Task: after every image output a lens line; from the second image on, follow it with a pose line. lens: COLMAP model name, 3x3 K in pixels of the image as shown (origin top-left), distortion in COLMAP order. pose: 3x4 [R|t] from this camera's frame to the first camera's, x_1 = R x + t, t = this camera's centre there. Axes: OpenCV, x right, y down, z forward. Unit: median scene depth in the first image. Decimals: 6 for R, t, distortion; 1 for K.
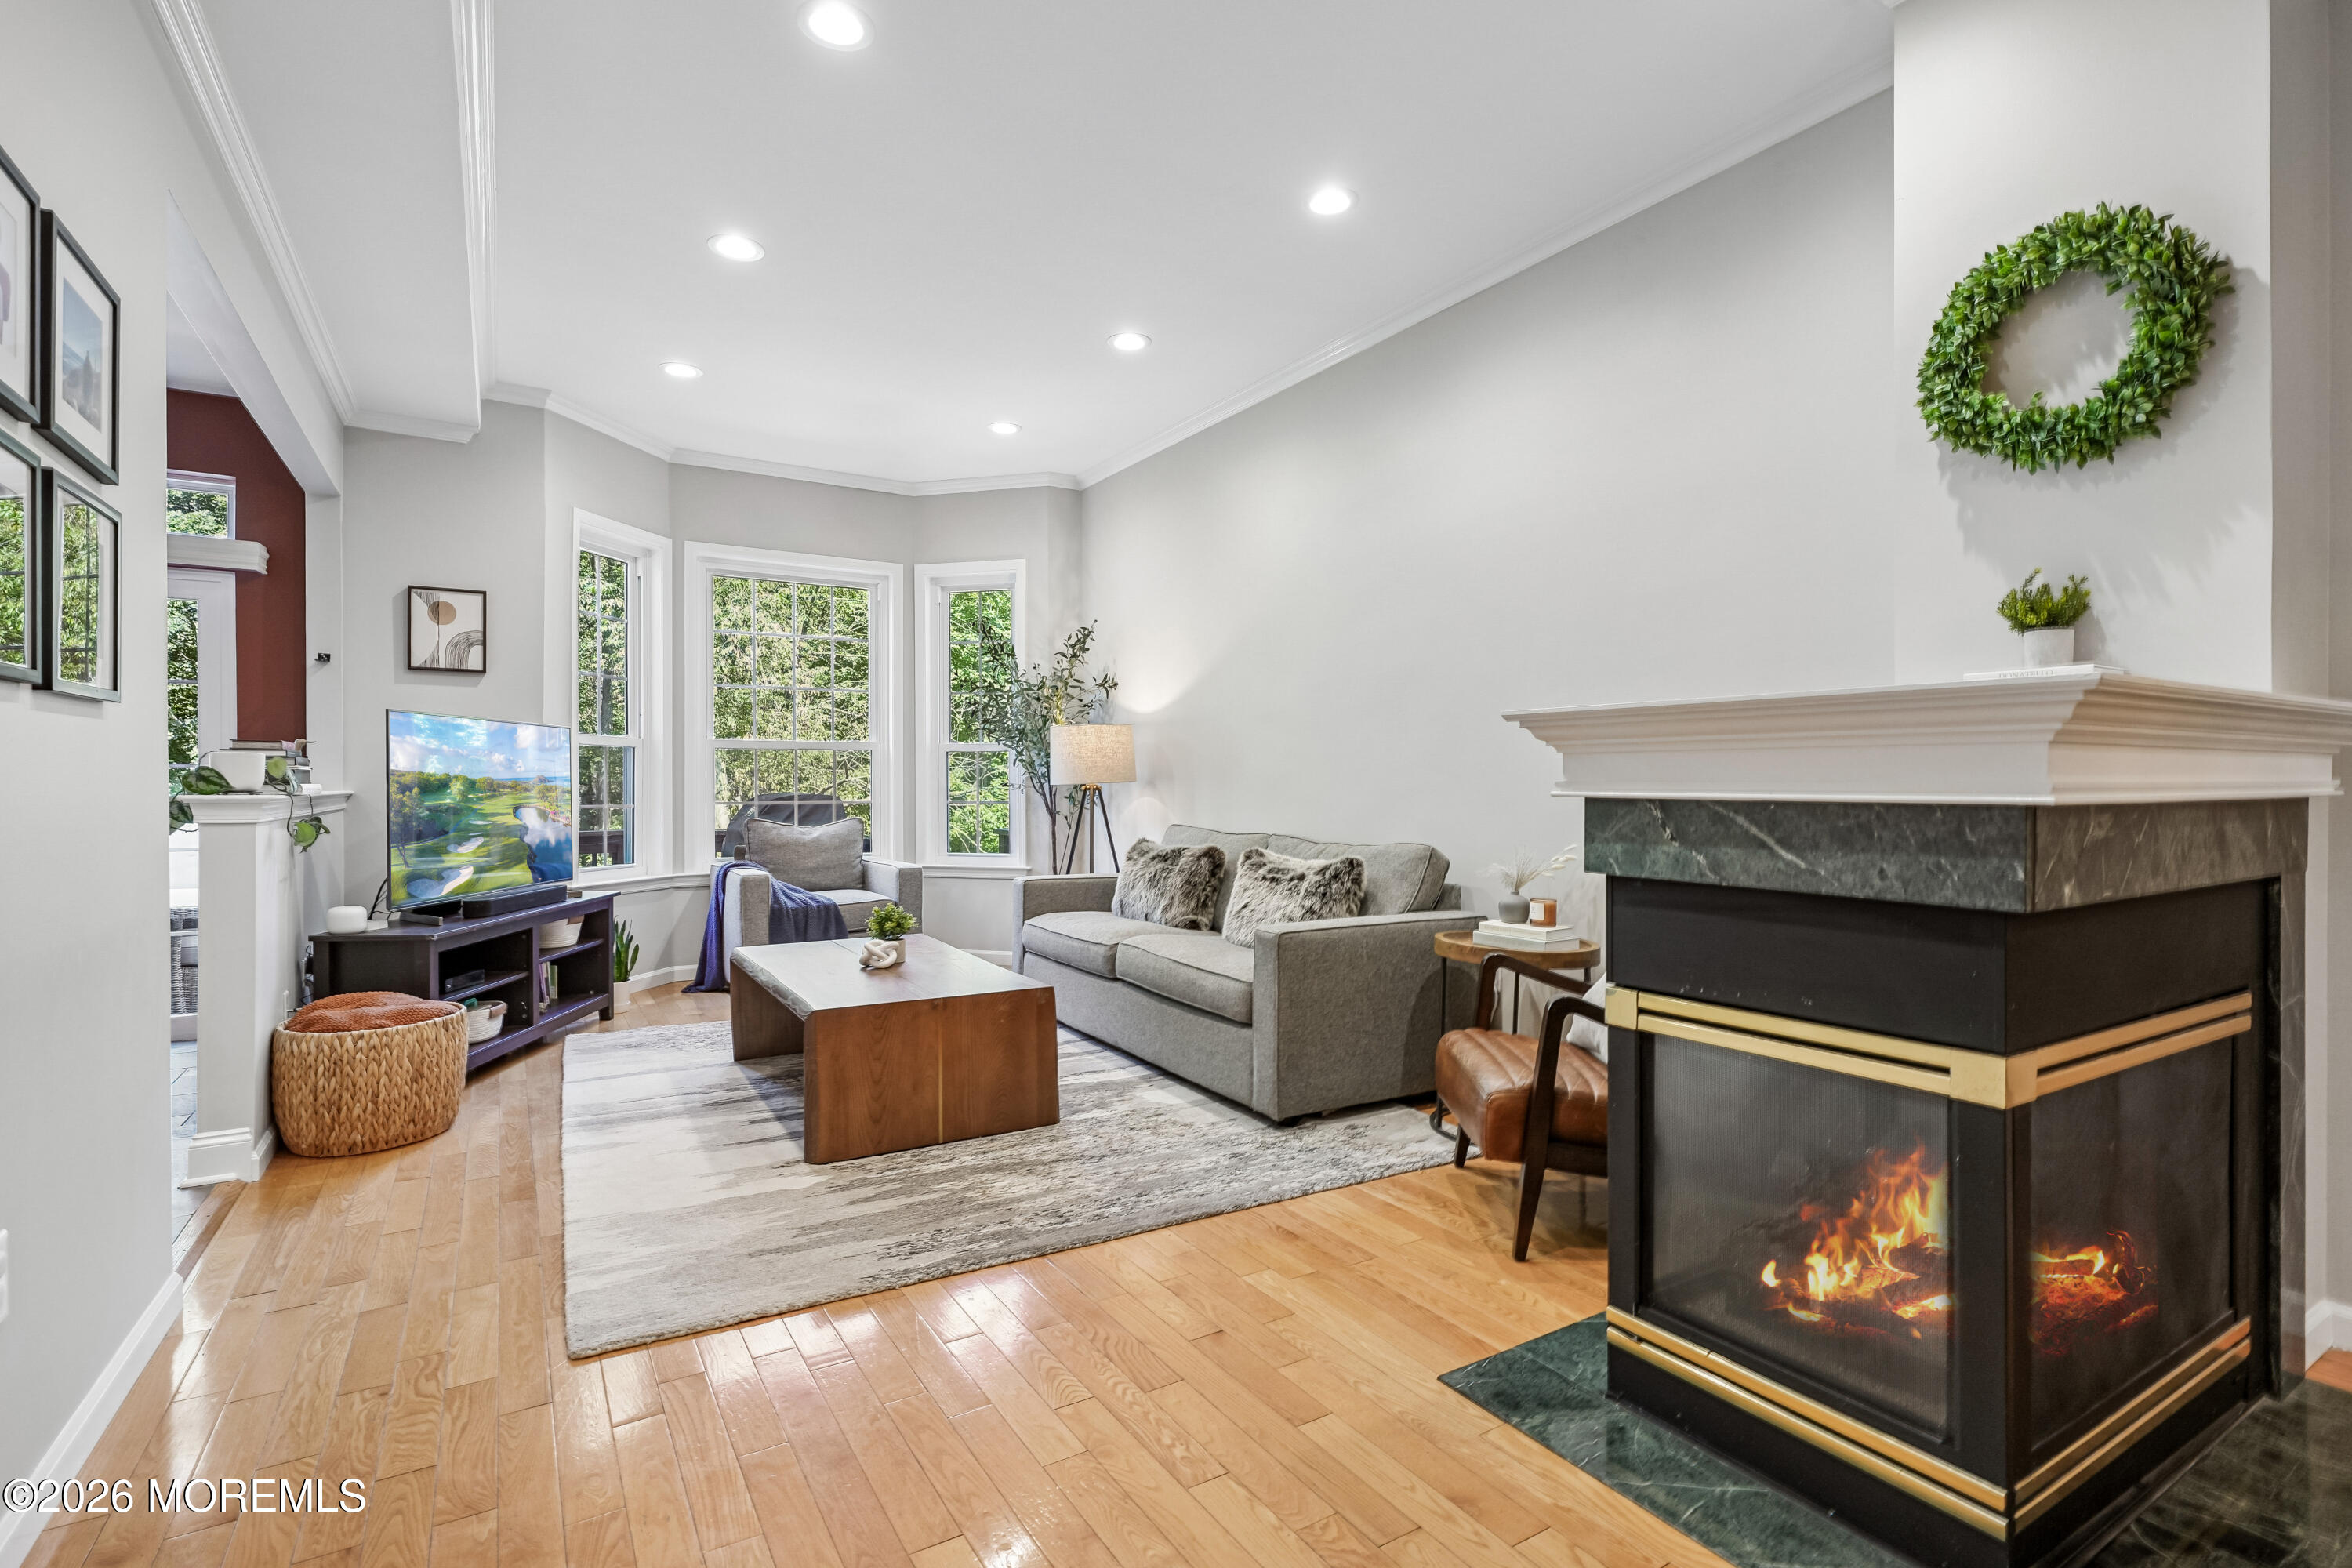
lens RADIAL K [[1084.8, 0, 1179.8], [0, 1084.8, 784.6], [0, 0, 1]] dist [-0.007115, 0.003145]
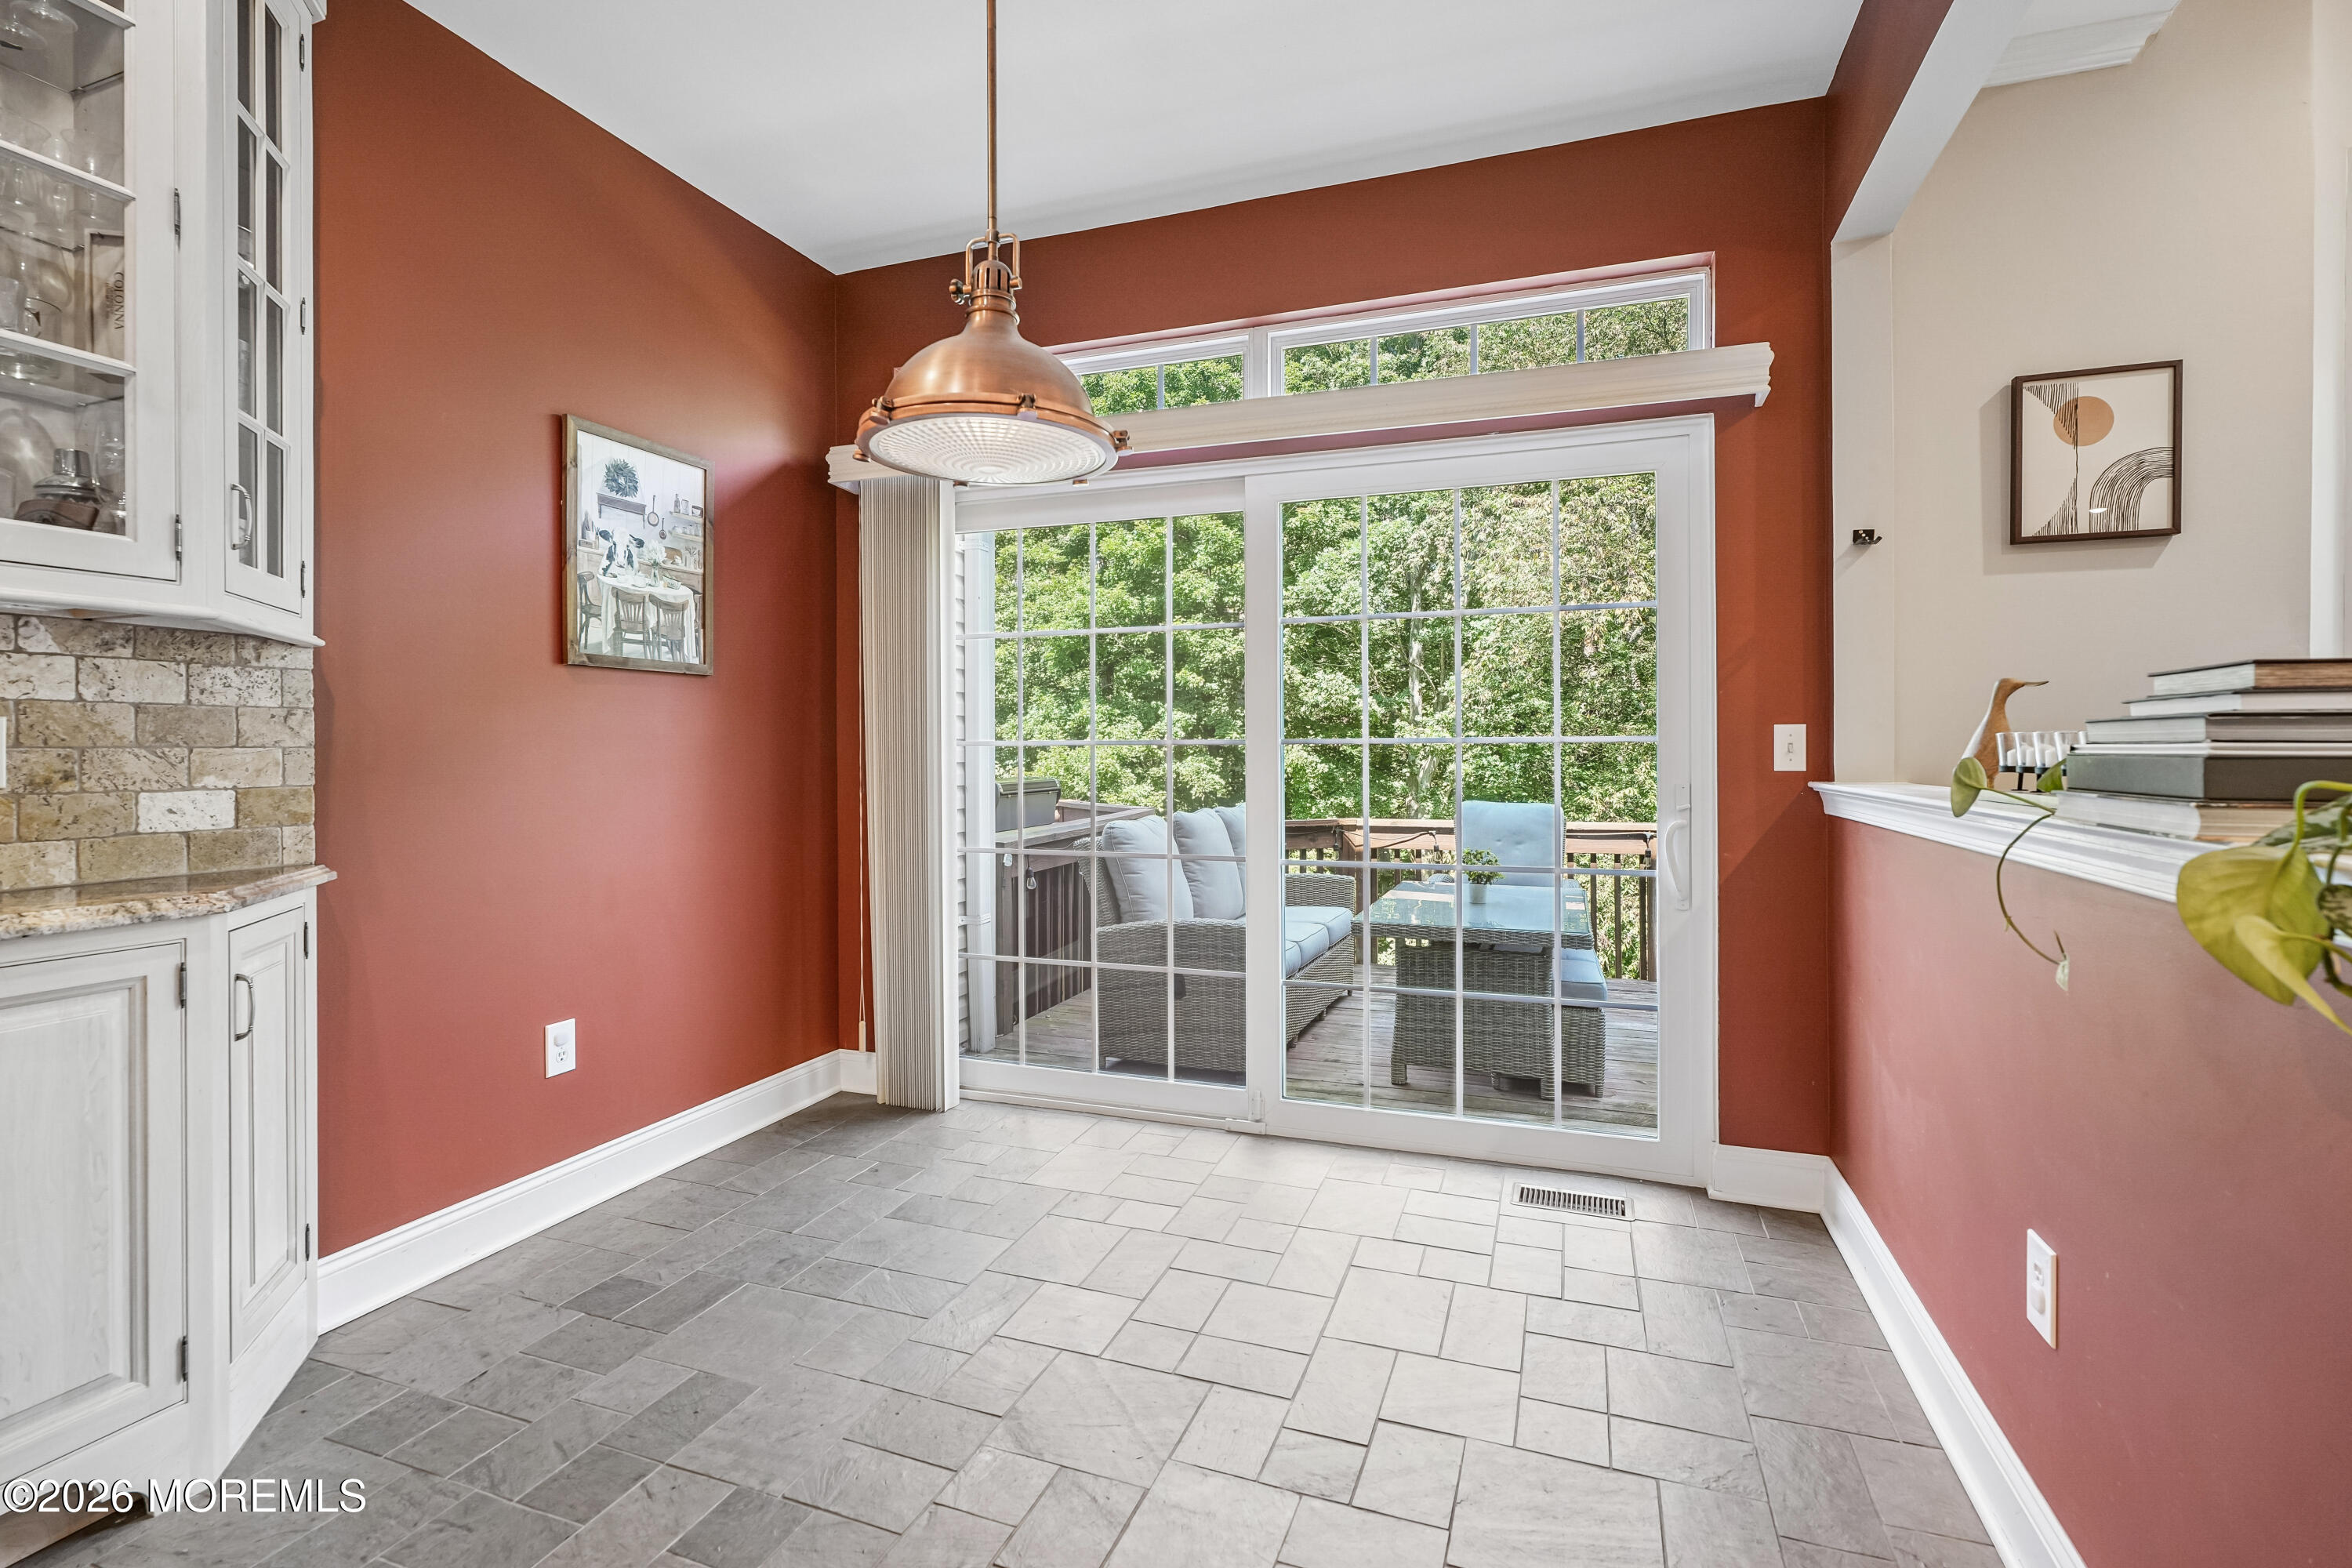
lens RADIAL K [[1084.8, 0, 1184.7], [0, 1084.8, 770.2], [0, 0, 1]] dist [-0.007115, 0.003145]
pose [[0.628905, 0.015094, -0.777336, -0.733032], [-0.001688, 0.999836, 0.018049, -0.011181], [0.777481, -0.010039, 0.628827, 0.492527]]
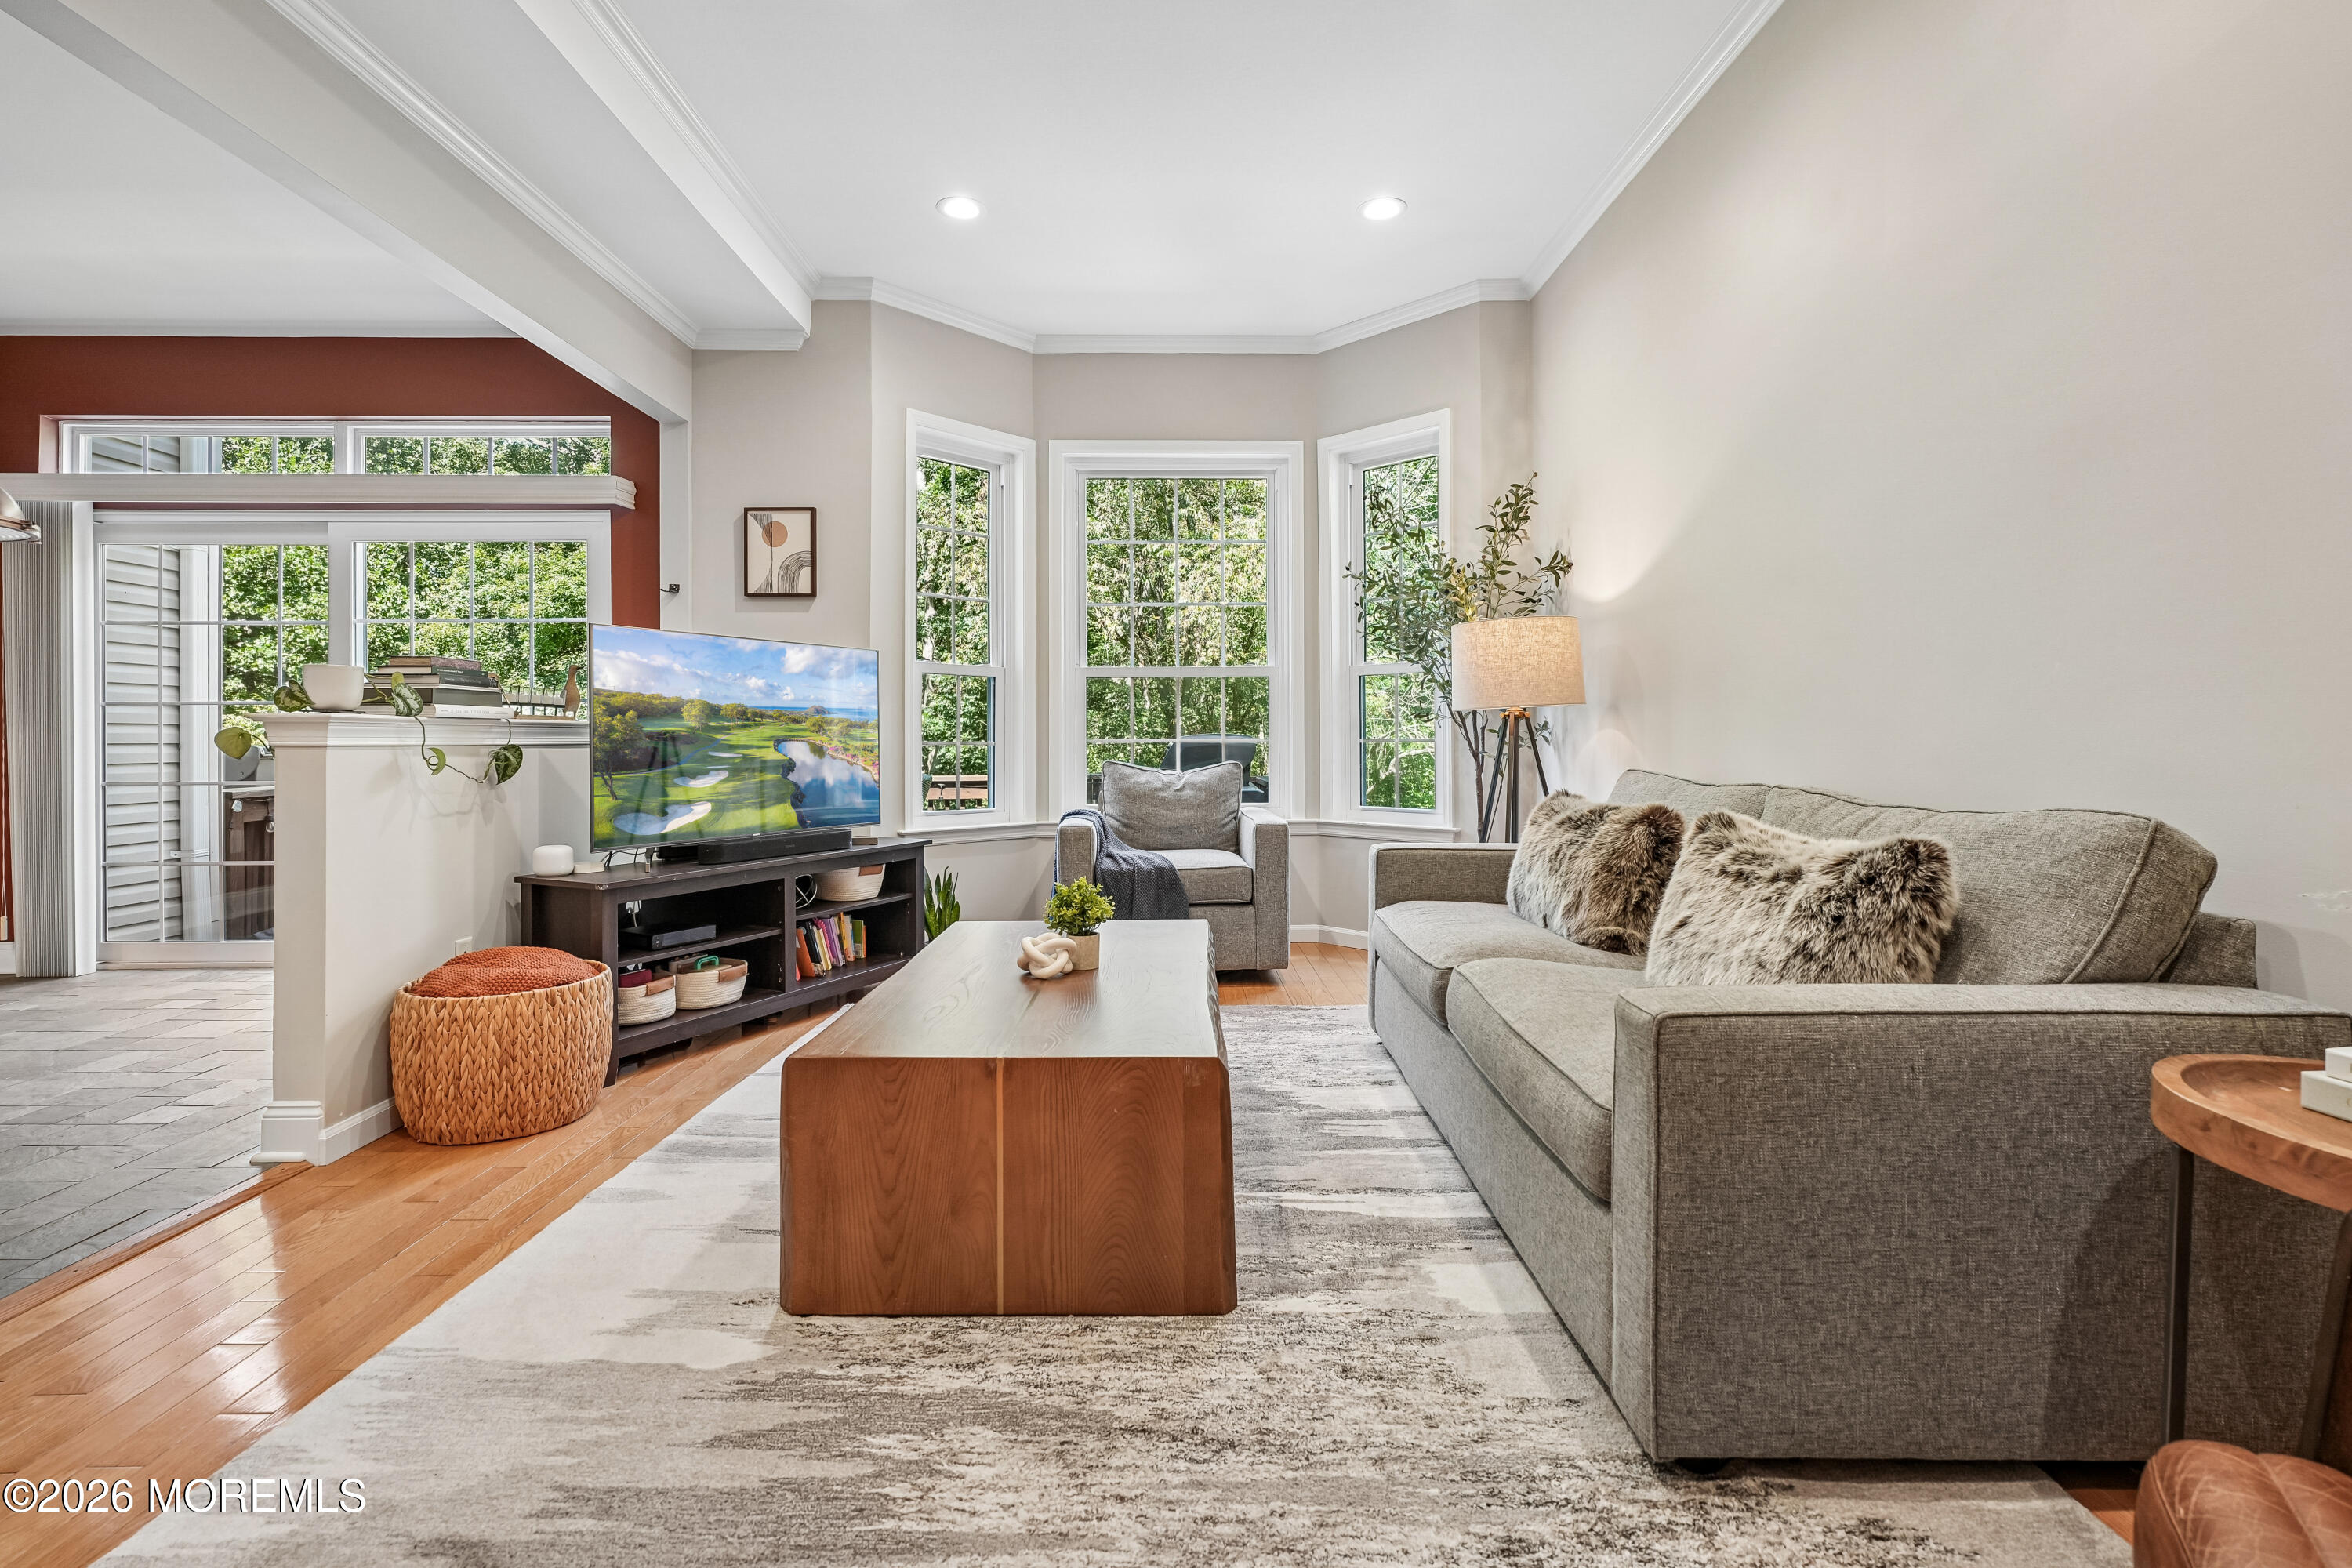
lens RADIAL K [[1084.8, 0, 1180.6], [0, 1084.8, 739.2], [0, 0, 1]] dist [-0.007115, 0.003145]
pose [[0.859045, -0.003476, -0.511888, 0.132438], [0.004229, 0.999991, 0.000307, 0.026559], [0.511882, -0.002429, 0.859052, 0.492509]]
